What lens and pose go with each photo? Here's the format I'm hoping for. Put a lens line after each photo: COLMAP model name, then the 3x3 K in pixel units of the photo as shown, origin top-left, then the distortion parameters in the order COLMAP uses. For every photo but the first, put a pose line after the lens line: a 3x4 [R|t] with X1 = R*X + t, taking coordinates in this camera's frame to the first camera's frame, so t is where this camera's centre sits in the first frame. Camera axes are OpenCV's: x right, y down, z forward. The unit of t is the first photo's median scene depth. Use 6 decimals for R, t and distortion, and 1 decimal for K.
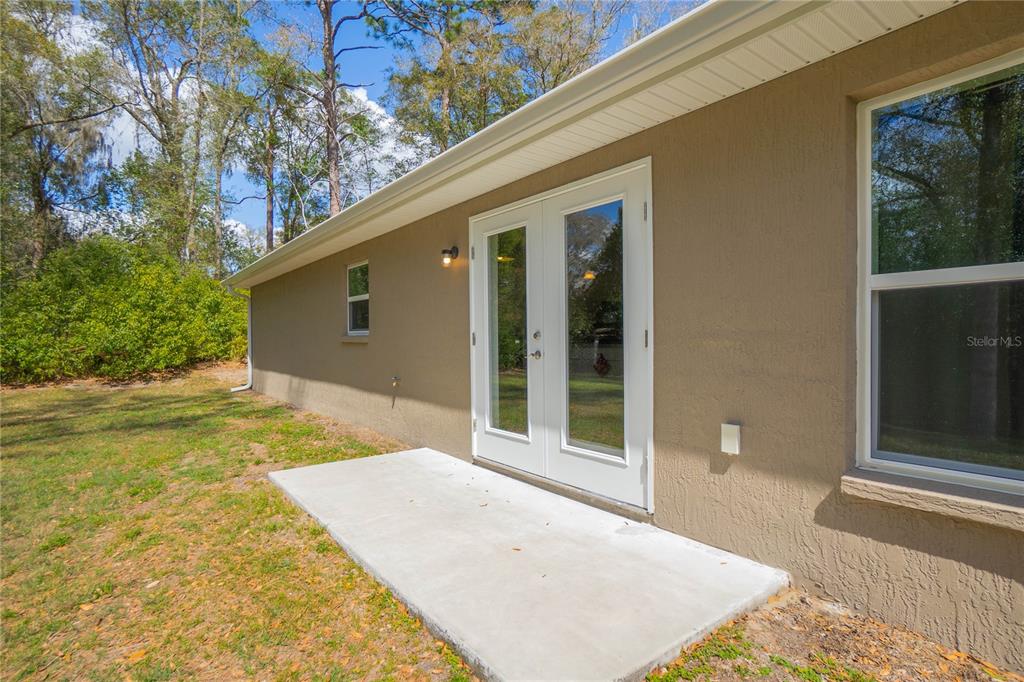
lens RADIAL K [[538.7, 0, 502.1], [0, 538.7, 346.3], [0, 0, 1]] dist [-0.048036, 0.028028]
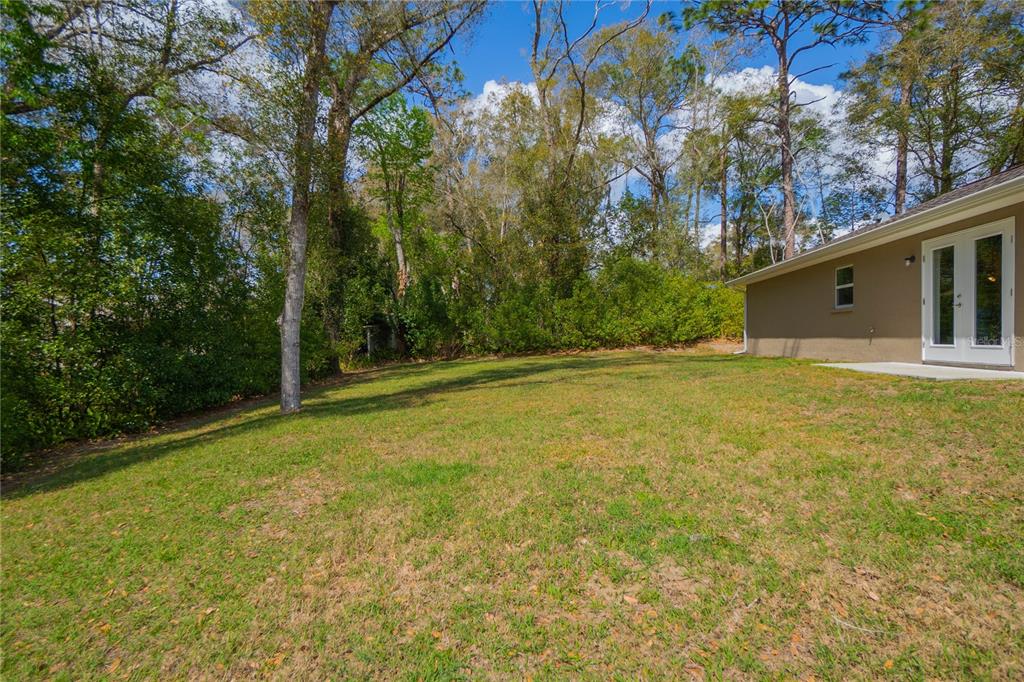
lens RADIAL K [[535.1, 0, 517.7], [0, 535.1, 346.1], [0, 0, 1]] dist [-0.038204, 0.026274]
pose [[0.743154, 0.012469, -0.669004, 0.096396], [-0.010071, 0.999922, 0.007450, 0.104867], [0.669044, 0.001201, 0.743222, -1.011933]]
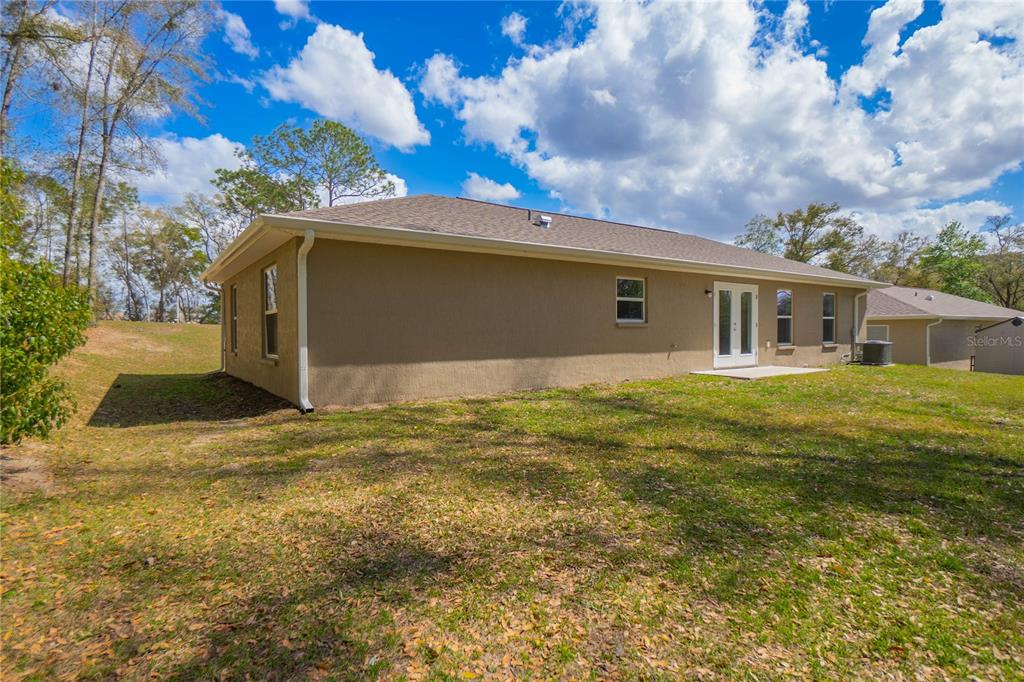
lens RADIAL K [[538.7, 0, 502.1], [0, 538.7, 346.3], [0, 0, 1]] dist [-0.048036, 0.028028]
pose [[0.049764, -0.019669, 0.998567, -2.006184], [0.022691, 0.999570, 0.018558, 0.016406], [-0.998503, 0.021735, 0.050189, 1.353471]]
